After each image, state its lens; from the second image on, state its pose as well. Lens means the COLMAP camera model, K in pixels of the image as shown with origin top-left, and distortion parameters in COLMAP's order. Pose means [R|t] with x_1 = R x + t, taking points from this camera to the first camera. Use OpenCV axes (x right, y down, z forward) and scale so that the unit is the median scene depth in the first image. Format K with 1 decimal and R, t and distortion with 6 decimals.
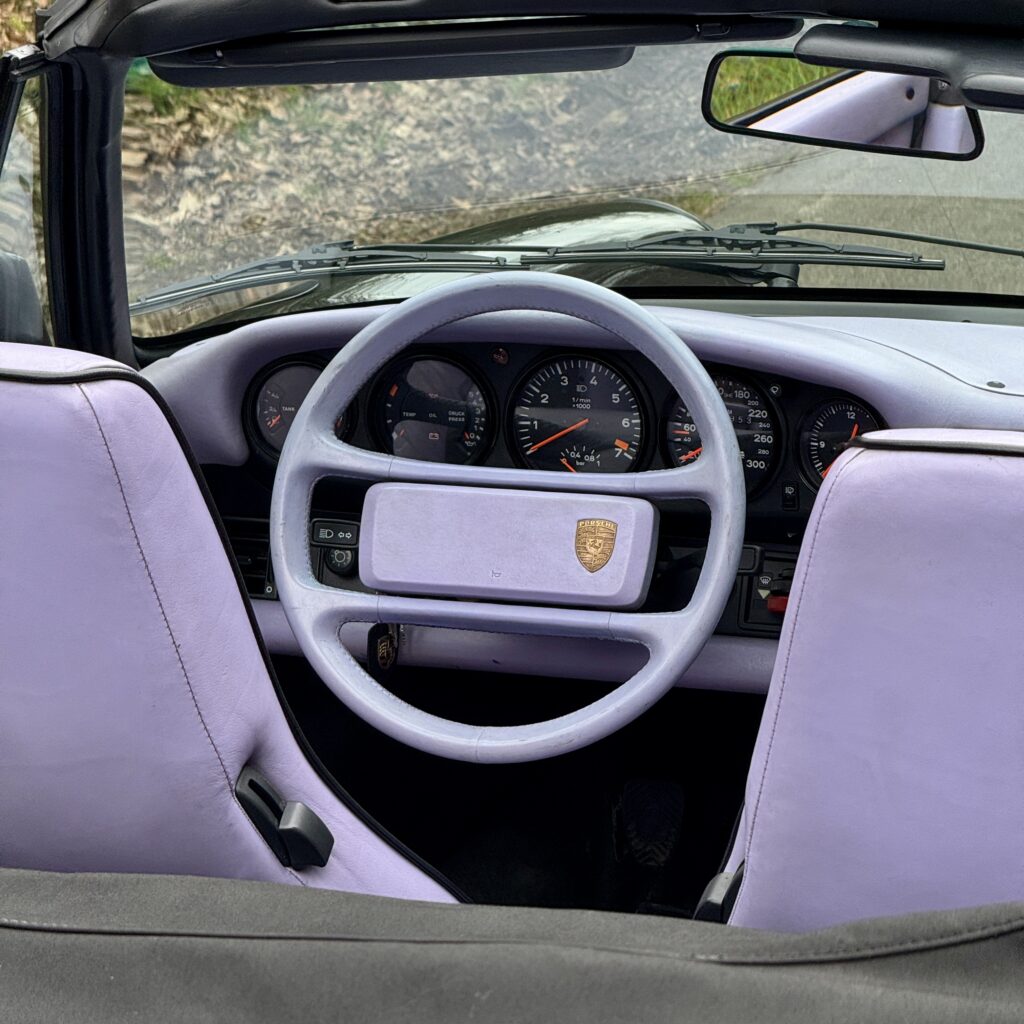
lens RADIAL K [[4840.6, 0, 512.0], [0, 4840.6, 512.0], [0, 0, 1]] dist [0.349288, 2.337968]
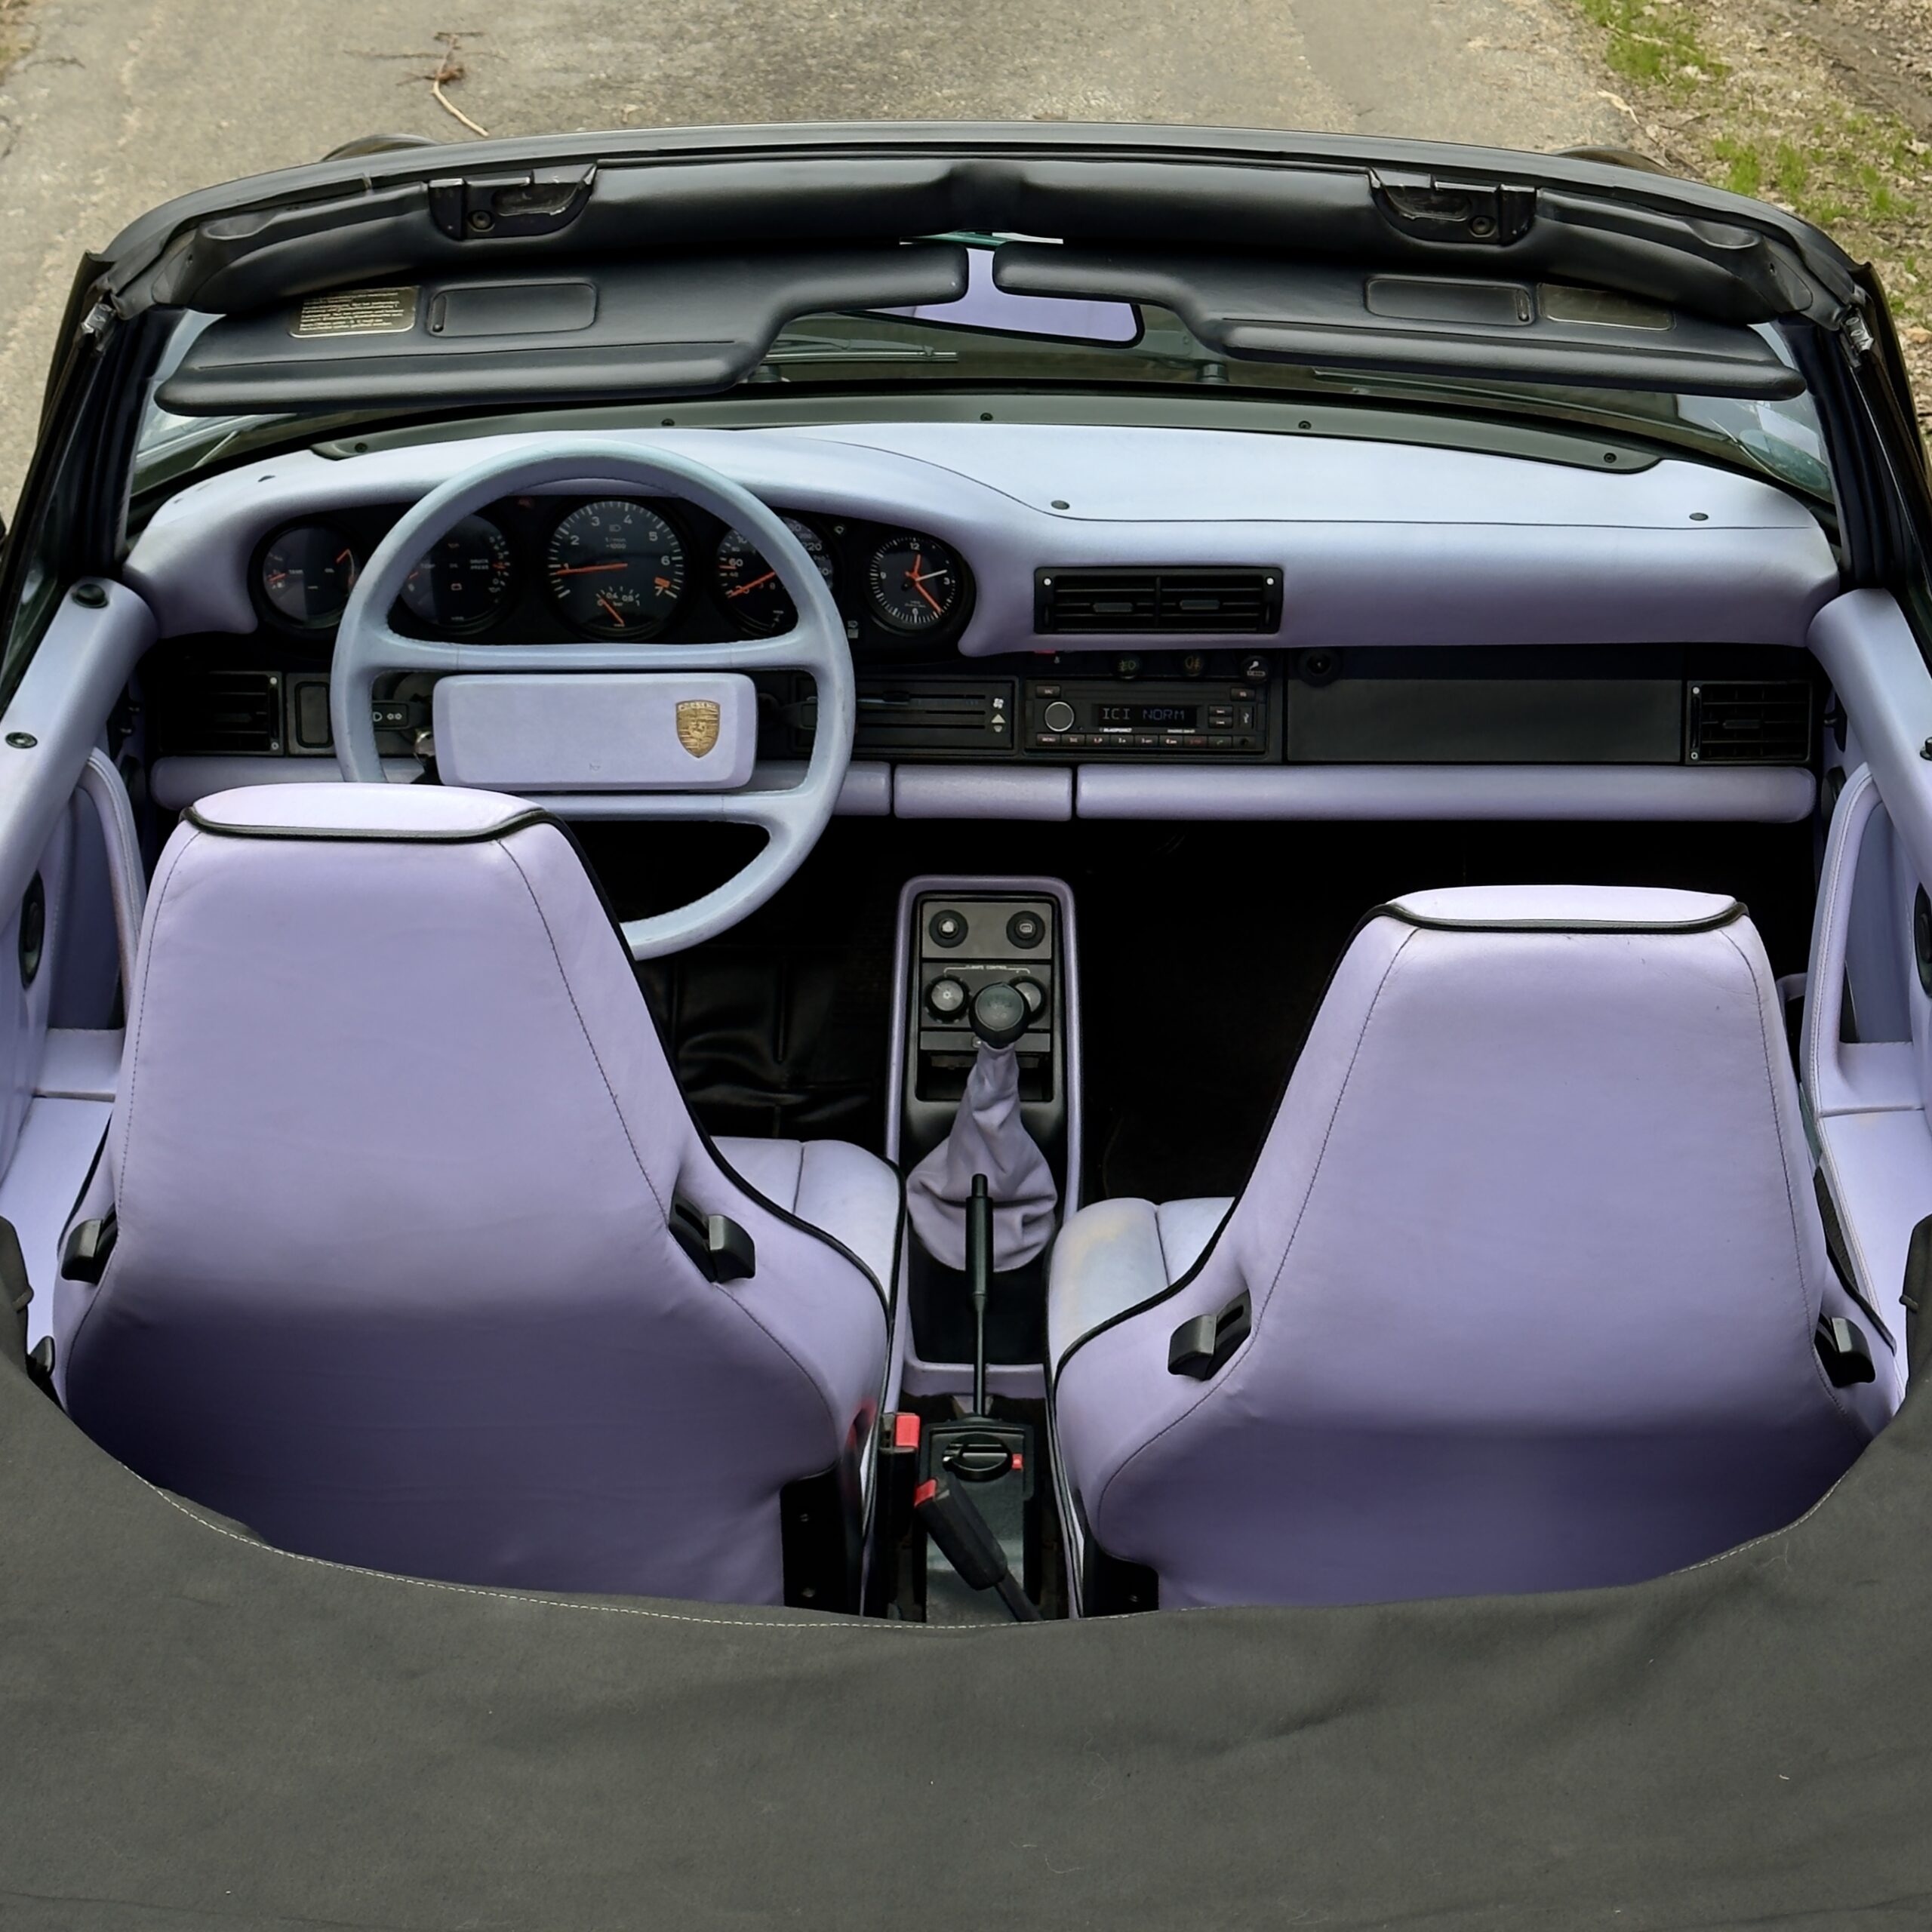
lens RADIAL K [[4084.4, 0, 1066.7], [0, 4084.4, 963.6], [0, 0, 1]] dist [0.047120, 0.010684]
pose [[0.944612, -0.136392, 0.298507, -0.153914], [0.057772, 0.964455, 0.257854, -0.145526], [-0.323066, -0.226326, 0.918915, 0.213208]]
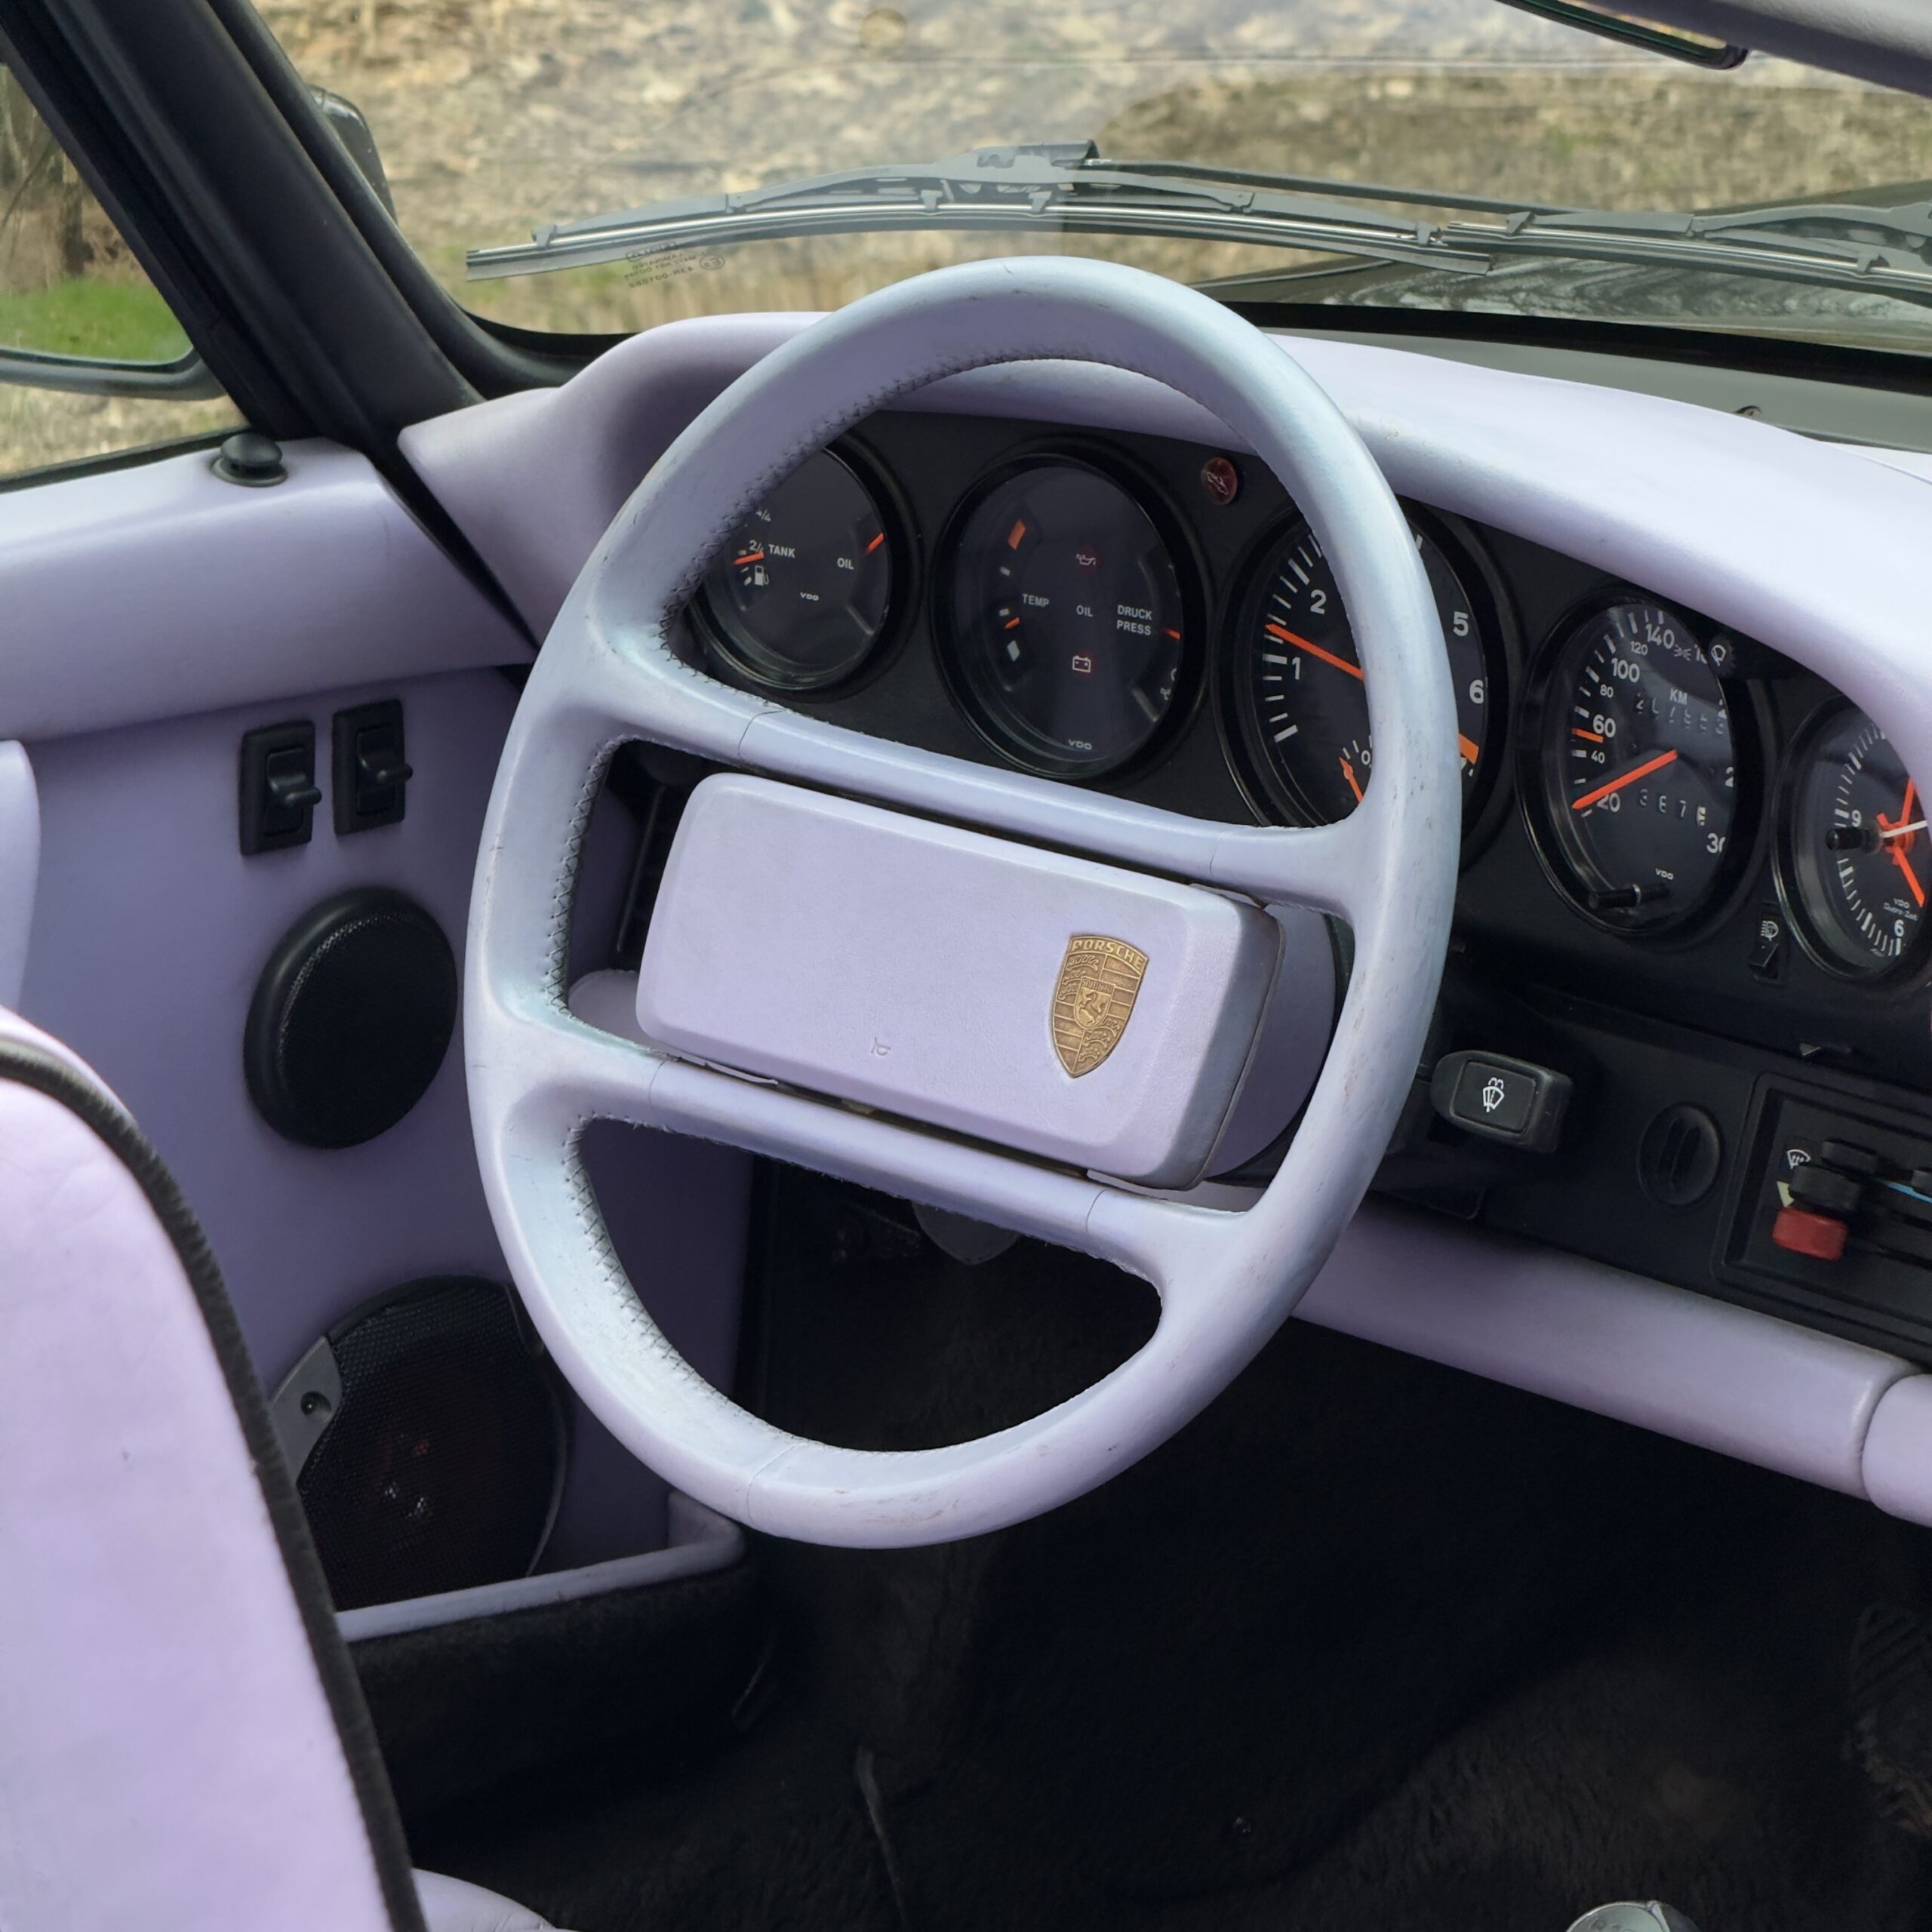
lens RADIAL K [[9272.1, 0, 966.0], [0, 9272.1, 966.0], [0, 0, 1]] dist [0.001757, 5.570342]
pose [[0.884987, 0.136346, -0.445205, 0.312713], [-0.115081, 0.990551, 0.074599, -0.046553], [0.451169, -0.014785, 0.892316, 0.337817]]
